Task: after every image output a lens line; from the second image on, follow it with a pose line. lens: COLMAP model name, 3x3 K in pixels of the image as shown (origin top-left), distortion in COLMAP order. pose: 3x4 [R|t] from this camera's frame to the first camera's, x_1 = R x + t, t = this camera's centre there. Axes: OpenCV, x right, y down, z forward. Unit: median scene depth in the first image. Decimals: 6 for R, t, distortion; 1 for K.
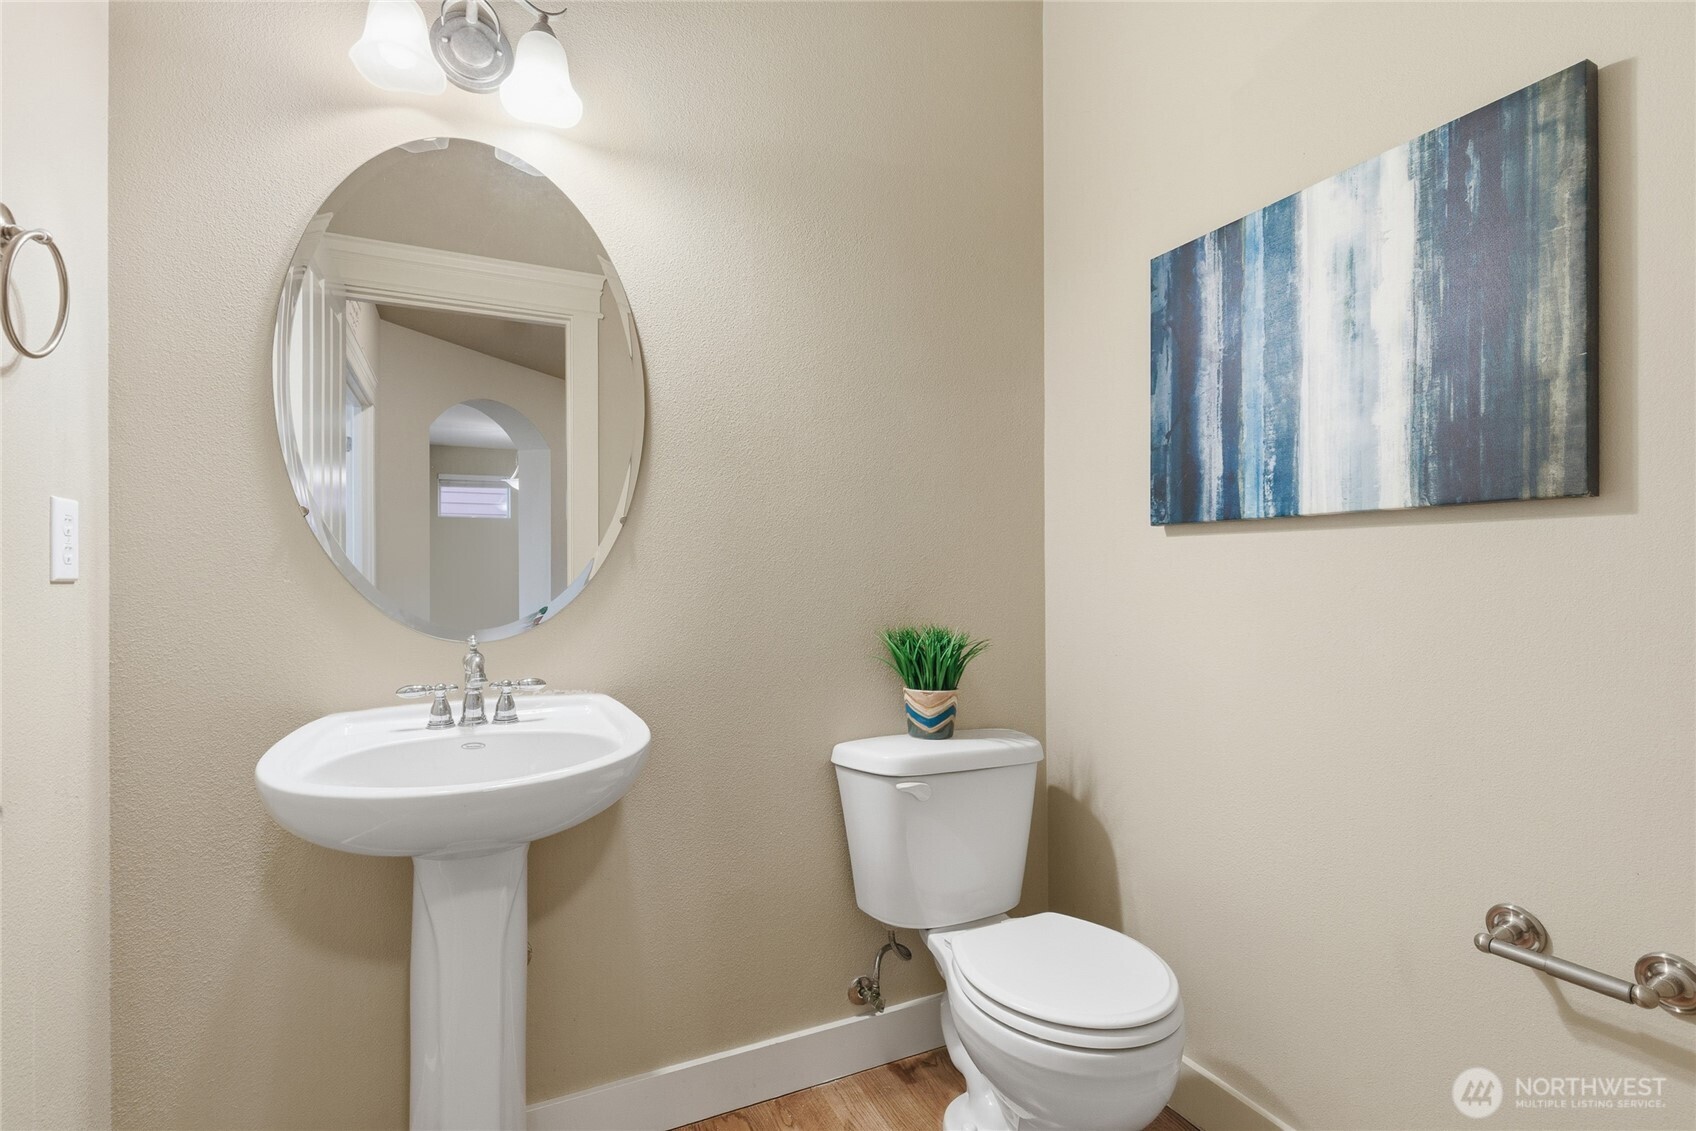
lens RADIAL K [[776.1, 0, 848.0], [0, 776.1, 565.5], [0, 0, 1]] dist [0.000226, 0.000181]
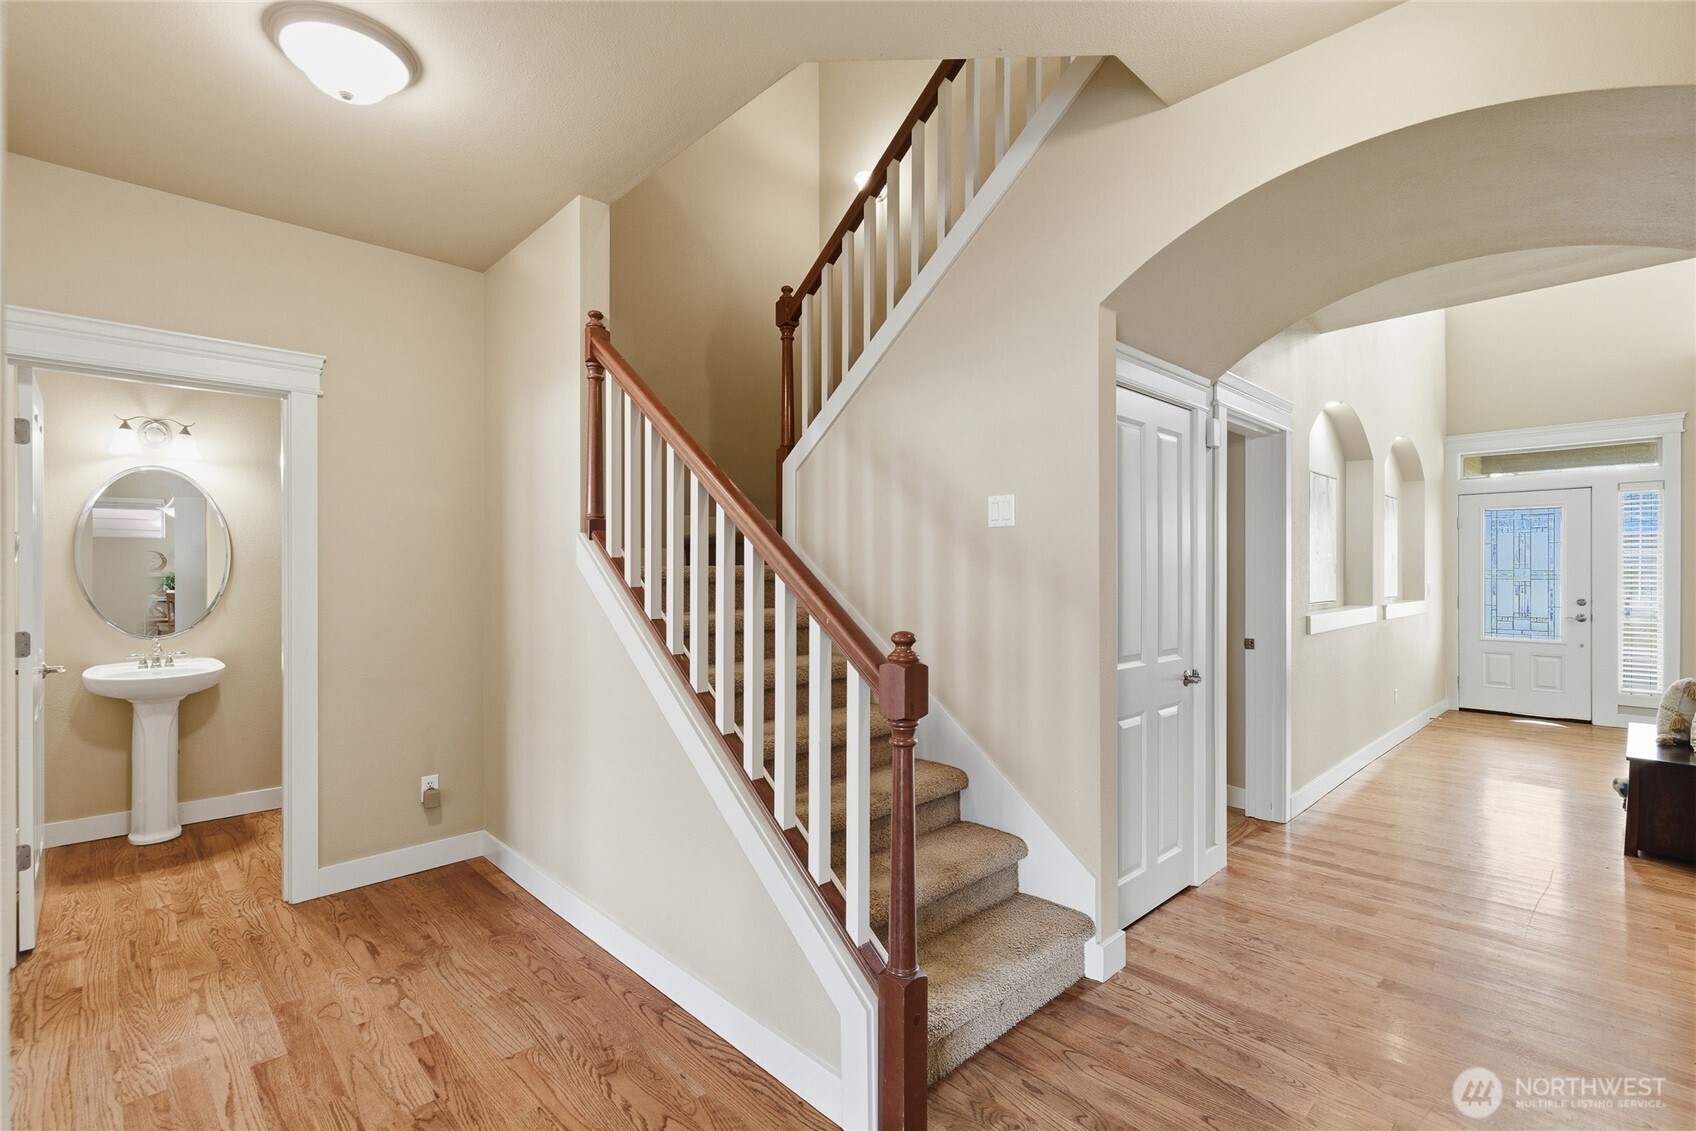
lens RADIAL K [[770.7, 0, 852.2], [0, 770.7, 570.6], [0, 0, 1]] dist [0.001731, 0.000352]
pose [[0.949429, -0.002669, 0.313970, 1.109125], [0.003737, 0.999989, -0.002799, -0.145234], [-0.313959, 0.003830, 0.949429, -2.620174]]
